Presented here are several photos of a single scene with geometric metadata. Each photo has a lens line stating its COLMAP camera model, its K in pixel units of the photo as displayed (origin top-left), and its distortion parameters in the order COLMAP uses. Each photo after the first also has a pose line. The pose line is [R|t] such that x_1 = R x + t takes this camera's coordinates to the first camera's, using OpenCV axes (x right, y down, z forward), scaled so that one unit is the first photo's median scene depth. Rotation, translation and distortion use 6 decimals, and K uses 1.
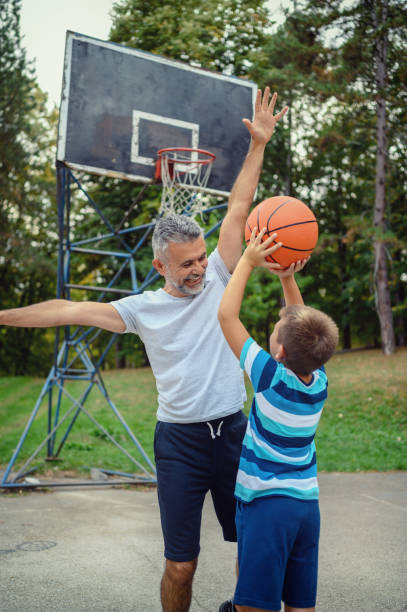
lens RADIAL K [[580.0, 0, 202.0], [0, 580.0, 298.1], [0, 0, 1]] dist [-0.003950, 0.012844]
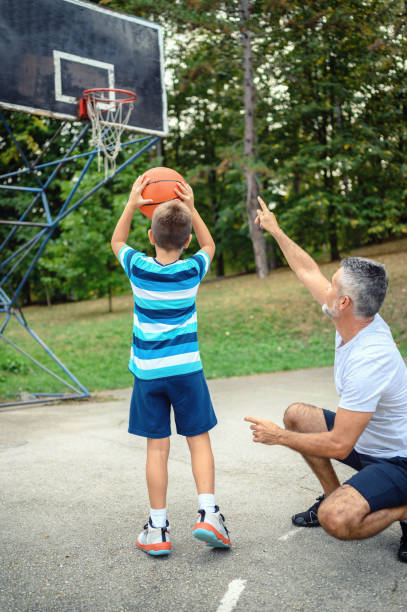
lens RADIAL K [[580.0, 0, 202.0], [0, 580.0, 298.1], [0, 0, 1]] dist [-0.003950, 0.012844]
pose [[0.974296, -0.070069, 0.214099, -0.044548], [0.045462, 0.991999, 0.117773, 0.005503], [-0.220638, -0.105012, 0.969686, -0.055081]]
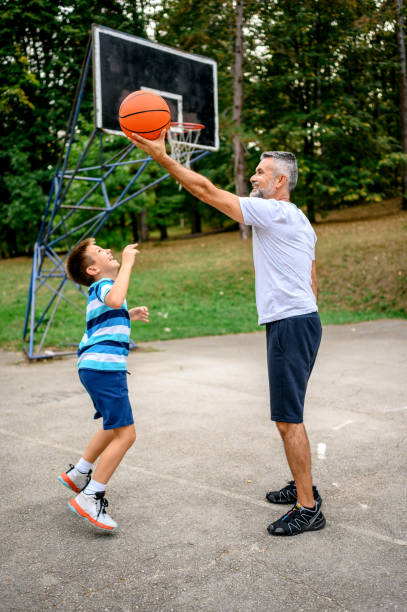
lens RADIAL K [[580.0, 0, 202.0], [0, 580.0, 298.1], [0, 0, 1]] dist [-0.003950, 0.012844]
pose [[0.962228, -0.058788, 0.265823, -0.150277], [0.003901, 0.979285, 0.202451, -0.043000], [-0.272218, -0.193767, 0.942524, -0.179567]]
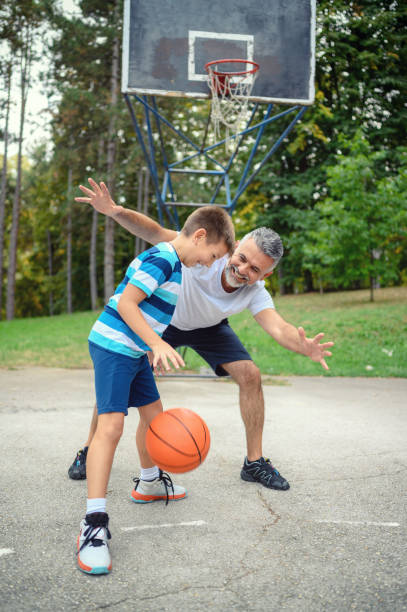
lens RADIAL K [[580.0, 0, 202.0], [0, 580.0, 298.1], [0, 0, 1]] dist [-0.003950, 0.012844]
pose [[0.953281, -0.020681, -0.301376, 0.088065], [0.055844, 0.992523, 0.108529, 0.021916], [0.296878, -0.120289, 0.947309, -0.030852]]
